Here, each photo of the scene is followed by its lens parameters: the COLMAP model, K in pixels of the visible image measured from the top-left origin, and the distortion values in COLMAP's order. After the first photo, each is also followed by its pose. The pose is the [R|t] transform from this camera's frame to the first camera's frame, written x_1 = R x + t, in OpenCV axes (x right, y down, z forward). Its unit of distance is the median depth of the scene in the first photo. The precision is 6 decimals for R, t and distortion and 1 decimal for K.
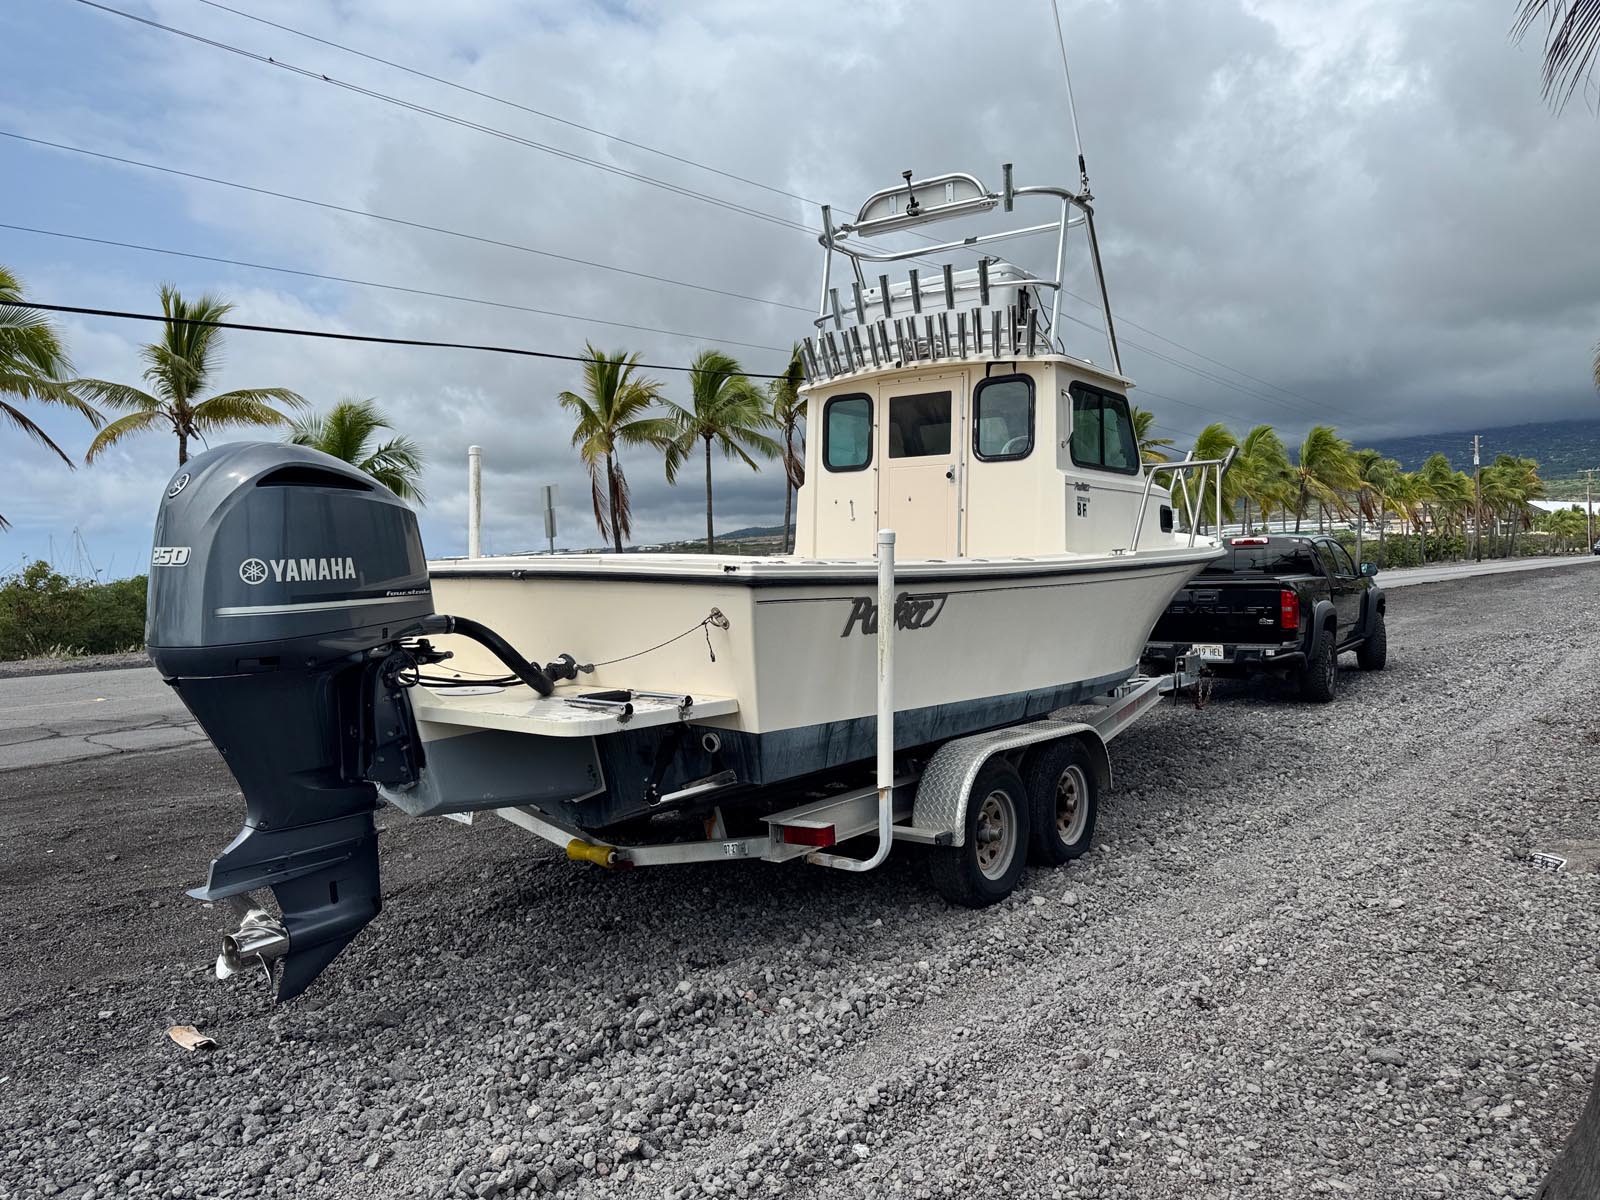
lens RADIAL K [[1124.6, 0, 800.0], [0, 1124.6, 600.0], [0, 0, 1]] dist [0.108853, -0.153632]
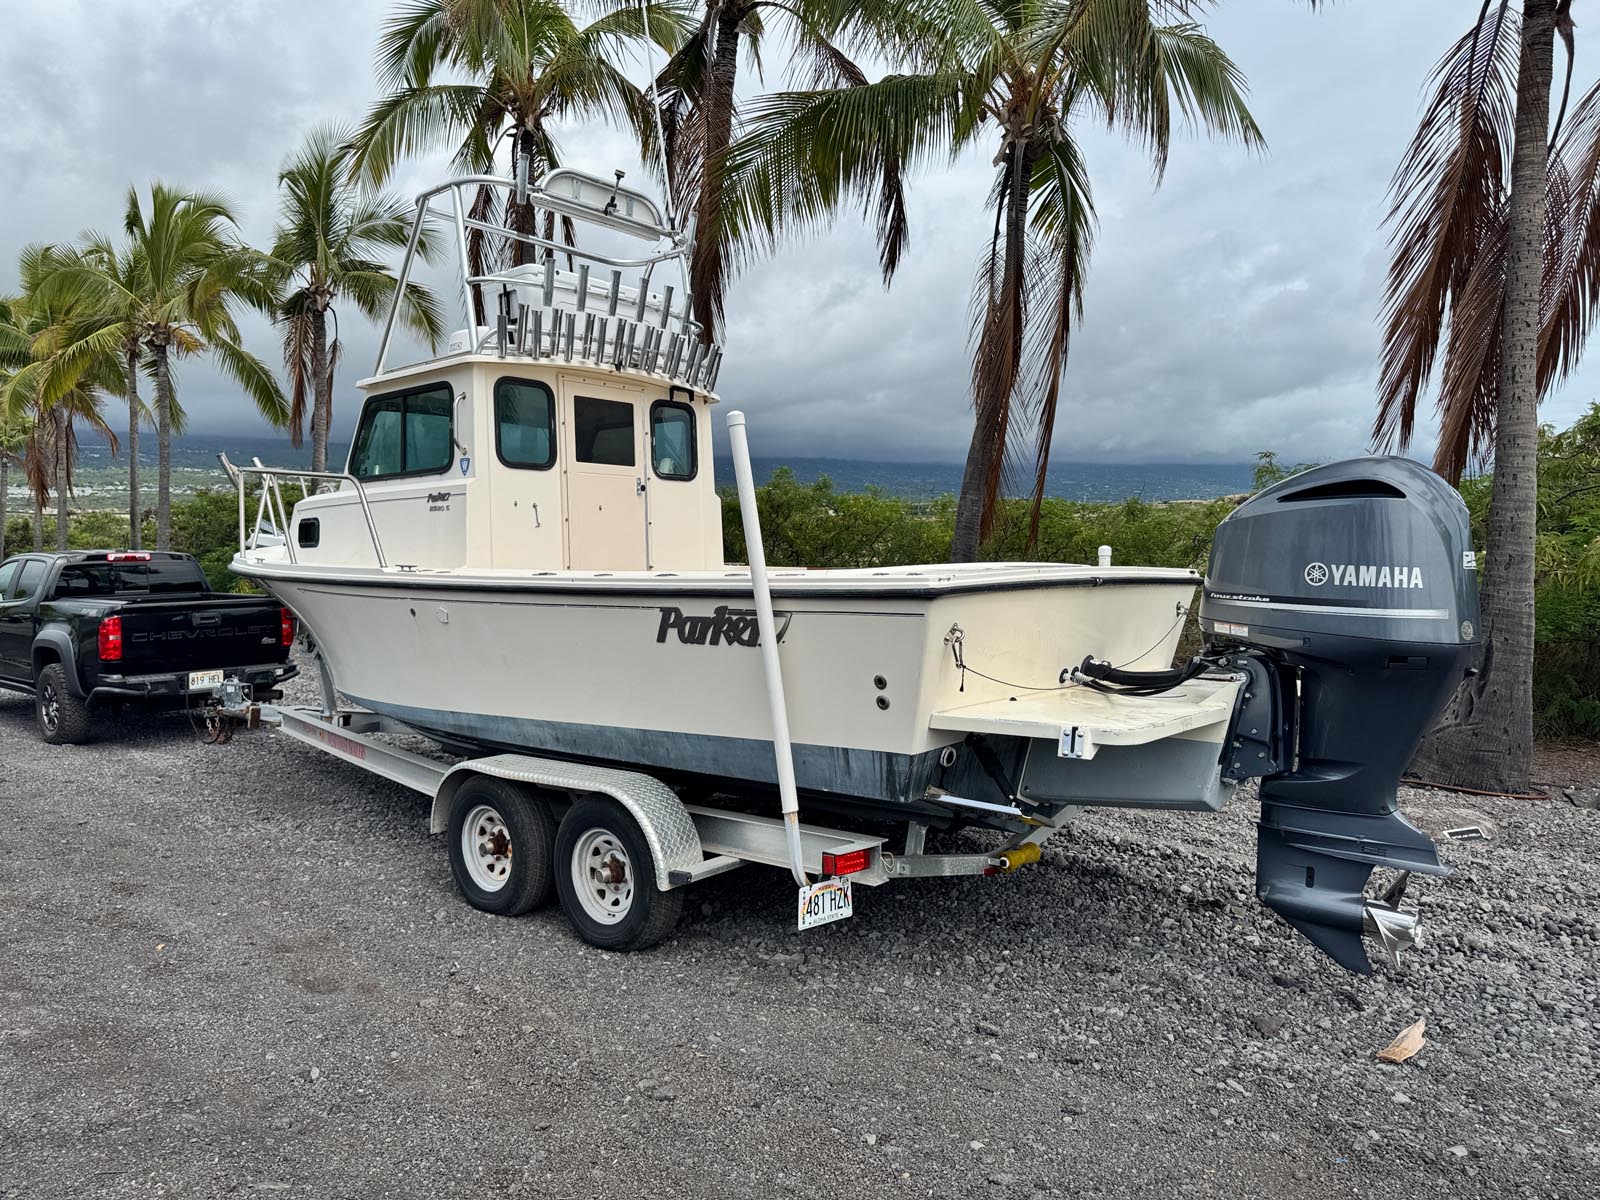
lens RADIAL K [[1122.2, 0, 809.8], [0, 1122.2, 607.4], [0, 0, 1]] dist [-0.004356, -0.002951]
pose [[0.032868, -0.033020, 0.998914, -0.856956], [0.044749, 0.998500, 0.031534, -0.029119], [-0.998457, 0.043664, 0.034297, 0.816647]]
